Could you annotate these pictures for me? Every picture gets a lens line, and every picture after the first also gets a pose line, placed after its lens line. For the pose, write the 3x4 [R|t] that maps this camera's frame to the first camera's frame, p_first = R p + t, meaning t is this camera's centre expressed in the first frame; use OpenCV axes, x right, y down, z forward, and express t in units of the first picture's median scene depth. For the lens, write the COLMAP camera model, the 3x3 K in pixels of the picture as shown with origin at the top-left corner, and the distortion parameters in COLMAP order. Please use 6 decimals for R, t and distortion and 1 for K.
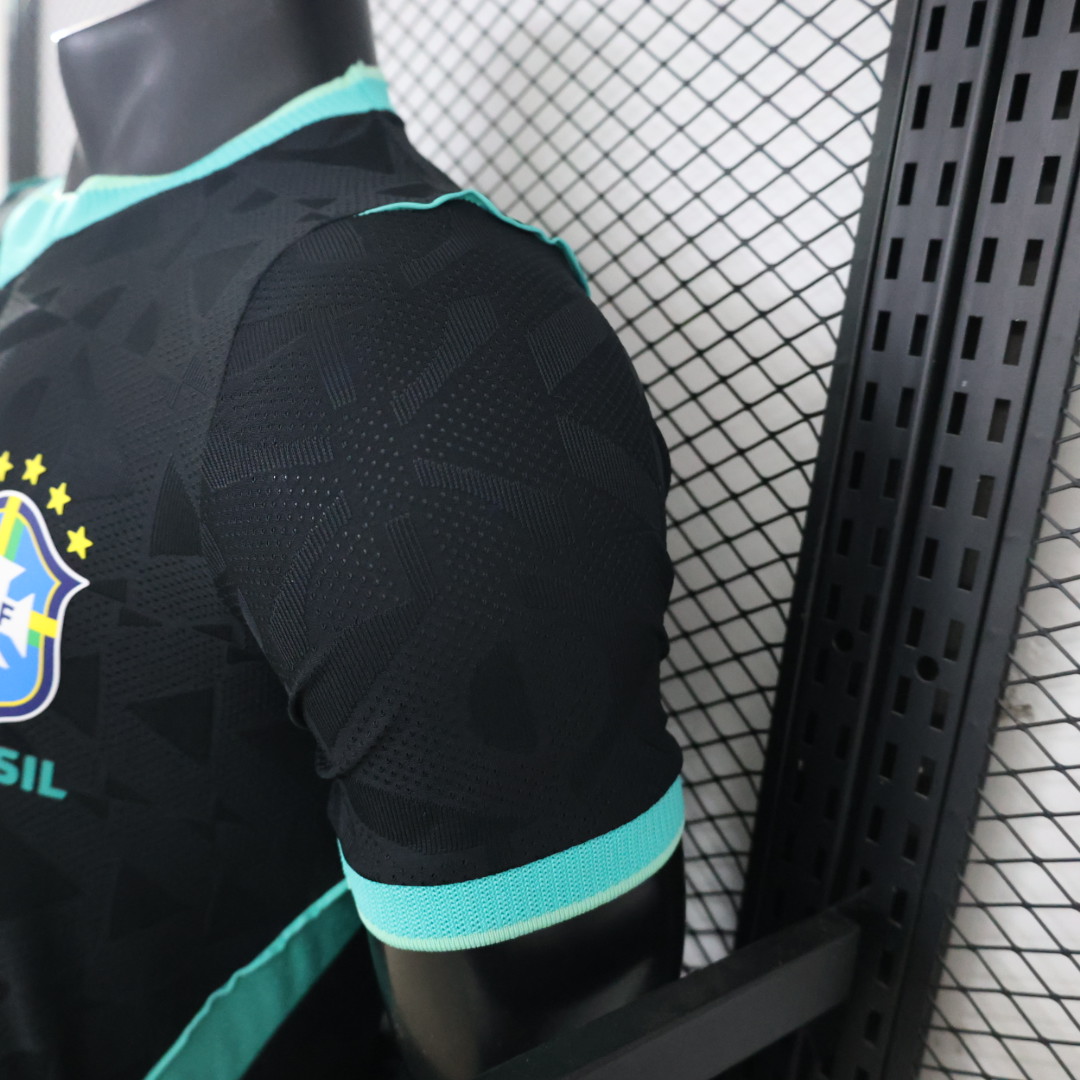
lens RADIAL K [[1082.3, 0, 540.0], [0, 1082.3, 540.0], [0, 0, 1]] dist [-0.009372, -0.009472]
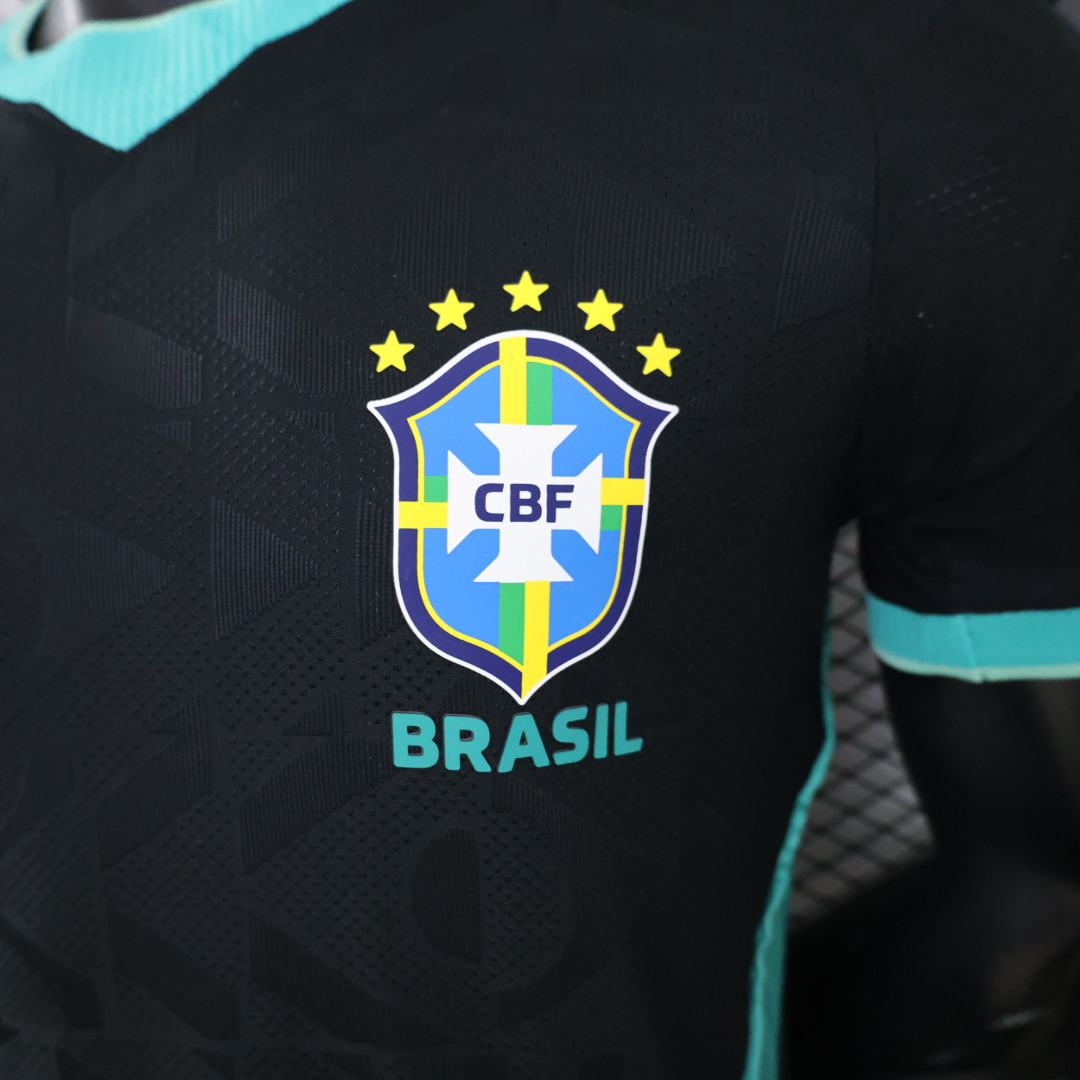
lens RADIAL K [[1082.3, 0, 540.0], [0, 1082.3, 540.0], [0, 0, 1]] dist [-0.009372, -0.009472]
pose [[0.785723, -0.299468, 0.541256, -0.898790], [0.337035, 0.940970, 0.031360, 0.067305], [-0.518697, 0.157782, 0.840273, 0.434278]]
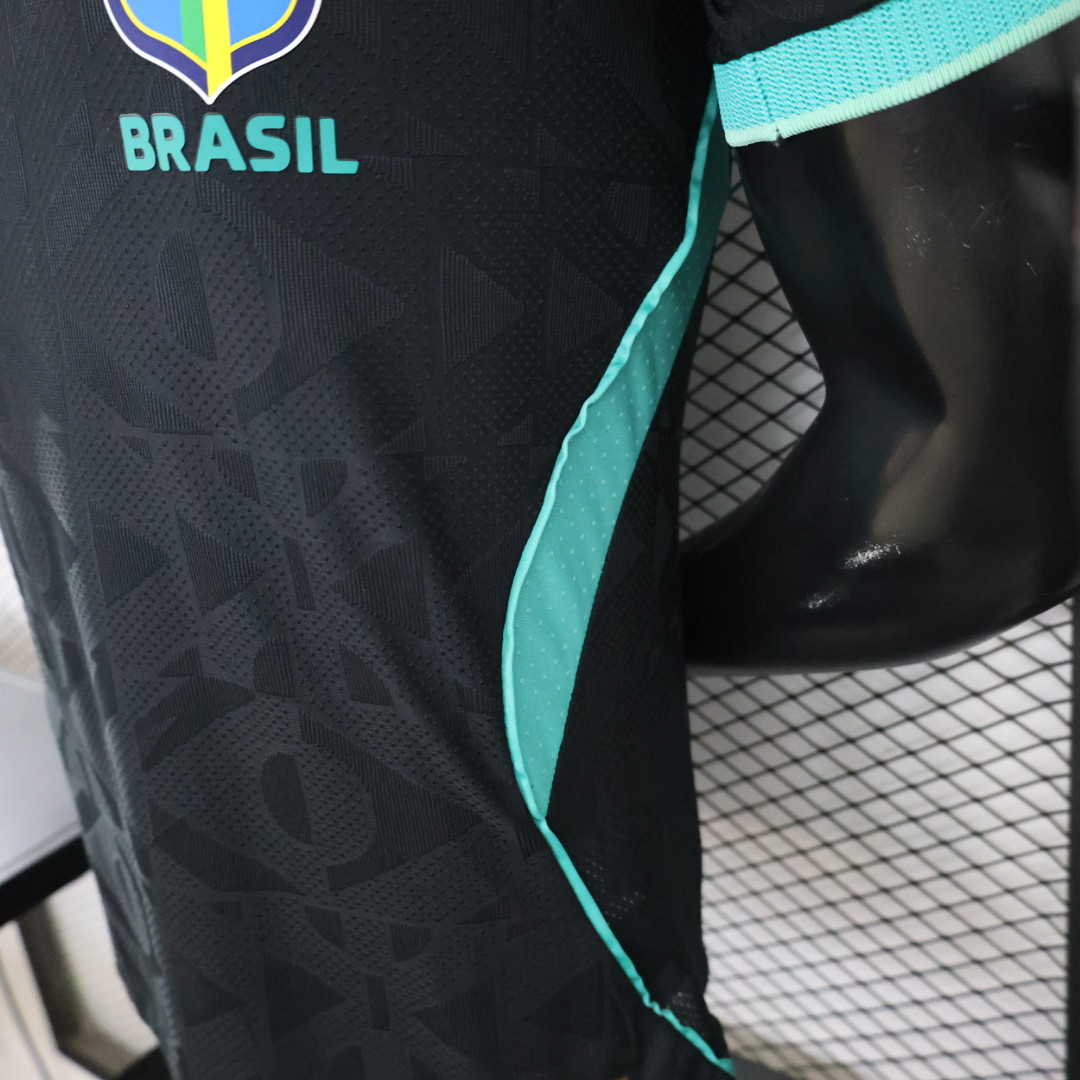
lens RADIAL K [[1082.3, 0, 540.0], [0, 1082.3, 540.0], [0, 0, 1]] dist [-0.009372, -0.009472]
pose [[0.939293, -0.309805, 0.147474, -0.545192], [0.291281, 0.947140, 0.134464, 0.443505], [-0.181336, -0.083345, 0.979883, 0.241761]]
